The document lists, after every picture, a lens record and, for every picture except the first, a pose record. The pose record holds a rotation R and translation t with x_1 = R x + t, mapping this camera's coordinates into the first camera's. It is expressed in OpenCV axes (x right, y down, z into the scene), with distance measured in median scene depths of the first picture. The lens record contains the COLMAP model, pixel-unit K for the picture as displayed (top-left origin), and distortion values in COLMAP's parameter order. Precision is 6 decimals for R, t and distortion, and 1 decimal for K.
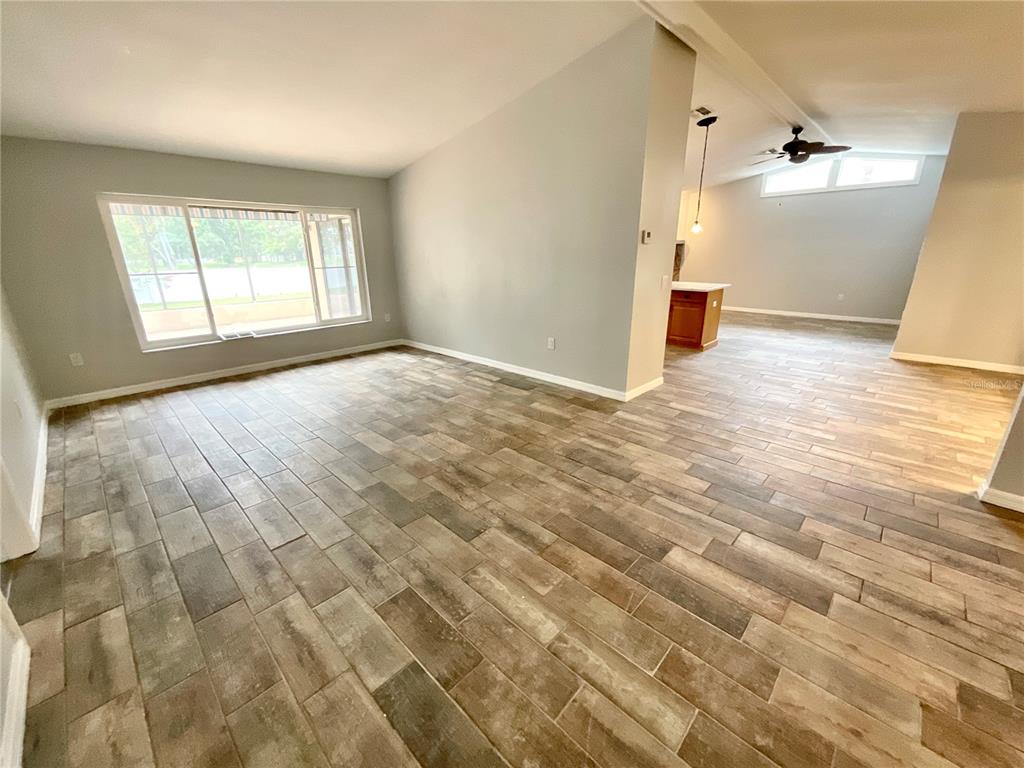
lens RADIAL K [[414.4, 0, 505.7], [0, 414.4, 385.7], [0, 0, 1]] dist [-0.002799, -0.000847]
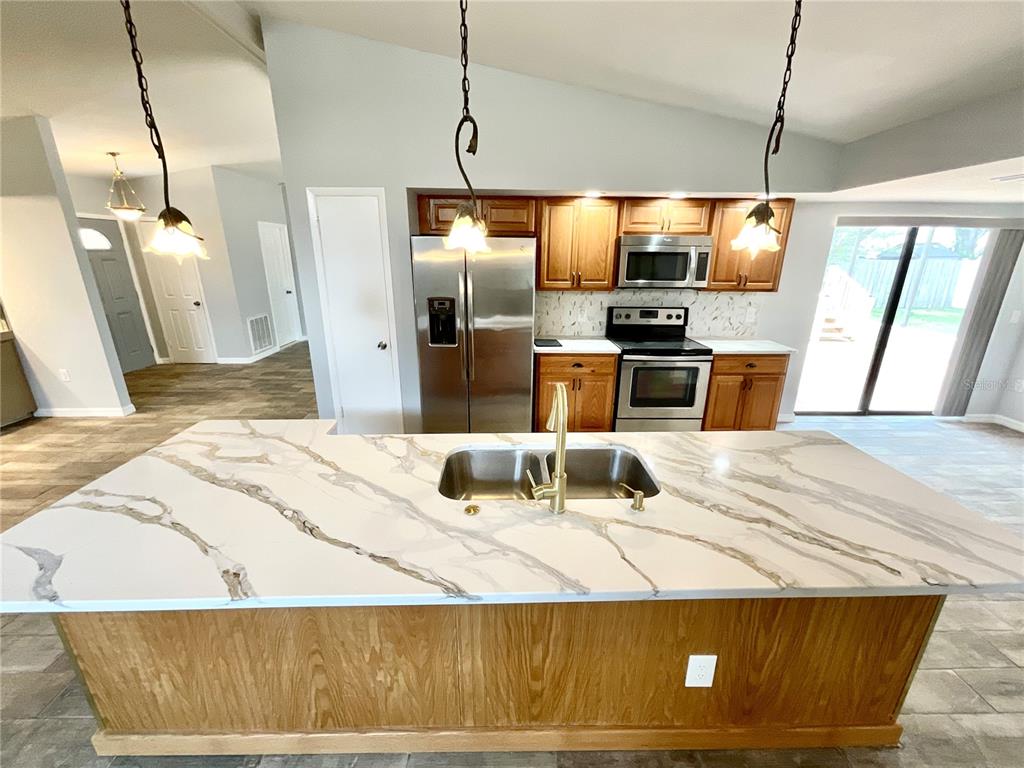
lens RADIAL K [[414.4, 0, 509.1], [0, 414.4, 386.4], [0, 0, 1]] dist [-0.002799, -0.000847]
pose [[-0.702881, 0.216370, -0.677600, 1.799364], [-0.227909, 0.833884, 0.502687, -1.631801], [0.673806, 0.507761, -0.536809, 4.503843]]
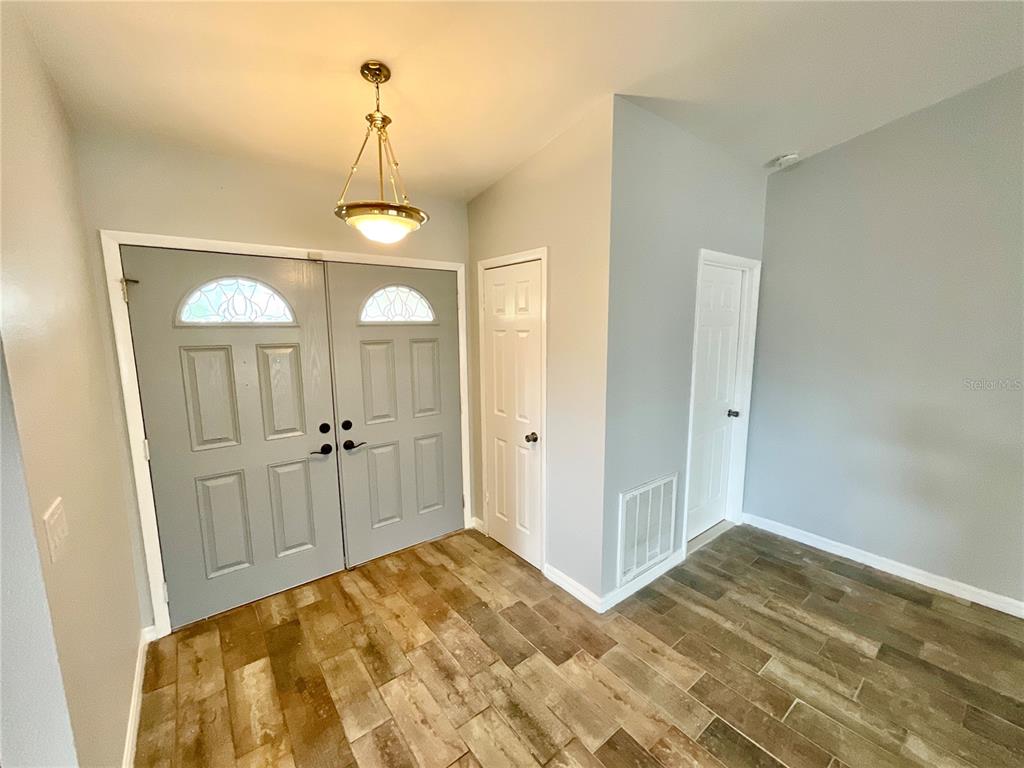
lens RADIAL K [[414.4, 0, 510.7], [0, 414.4, 383.4], [0, 0, 1]] dist [-0.002799, -0.000847]
pose [[-0.991187, -0.004379, 0.132400, 0.952028], [0.055304, 0.894512, 0.443610, -0.678075], [-0.120376, 0.447023, -0.886386, 1.618095]]
